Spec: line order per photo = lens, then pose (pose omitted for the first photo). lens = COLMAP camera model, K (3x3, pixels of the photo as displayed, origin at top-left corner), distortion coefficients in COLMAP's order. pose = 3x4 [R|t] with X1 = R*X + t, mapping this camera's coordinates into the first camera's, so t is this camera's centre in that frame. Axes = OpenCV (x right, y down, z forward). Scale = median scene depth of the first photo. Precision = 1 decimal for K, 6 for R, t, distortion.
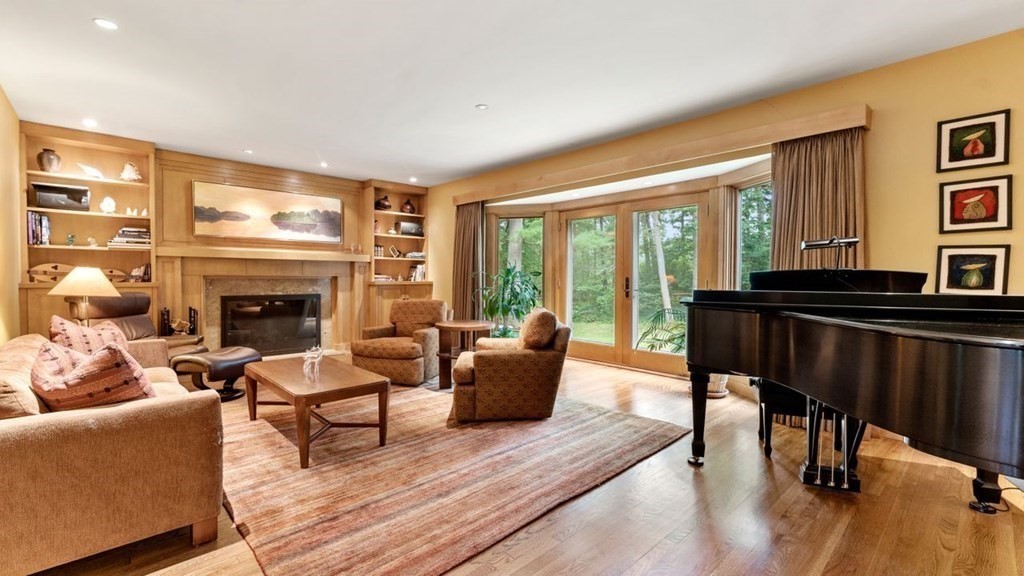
lens RADIAL K [[426.3, 0, 512.8], [0, 426.3, 286.7], [0, 0, 1]] dist [0.011000, -0.000214]
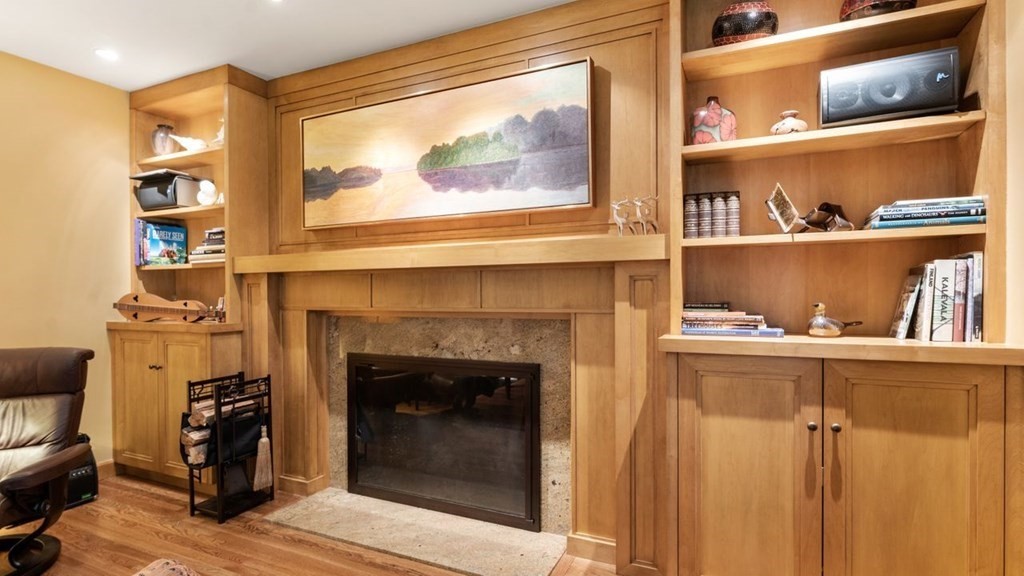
lens RADIAL K [[504.2, 0, 515.5], [0, 504.2, 294.7], [0, 0, 1]] dist [0.003241, 0.000734]
pose [[0.368195, -0.000438, -0.929749, -0.088818], [-0.011344, 0.999923, -0.004963, -0.036707], [0.929679, 0.012375, 0.368162, 0.855177]]
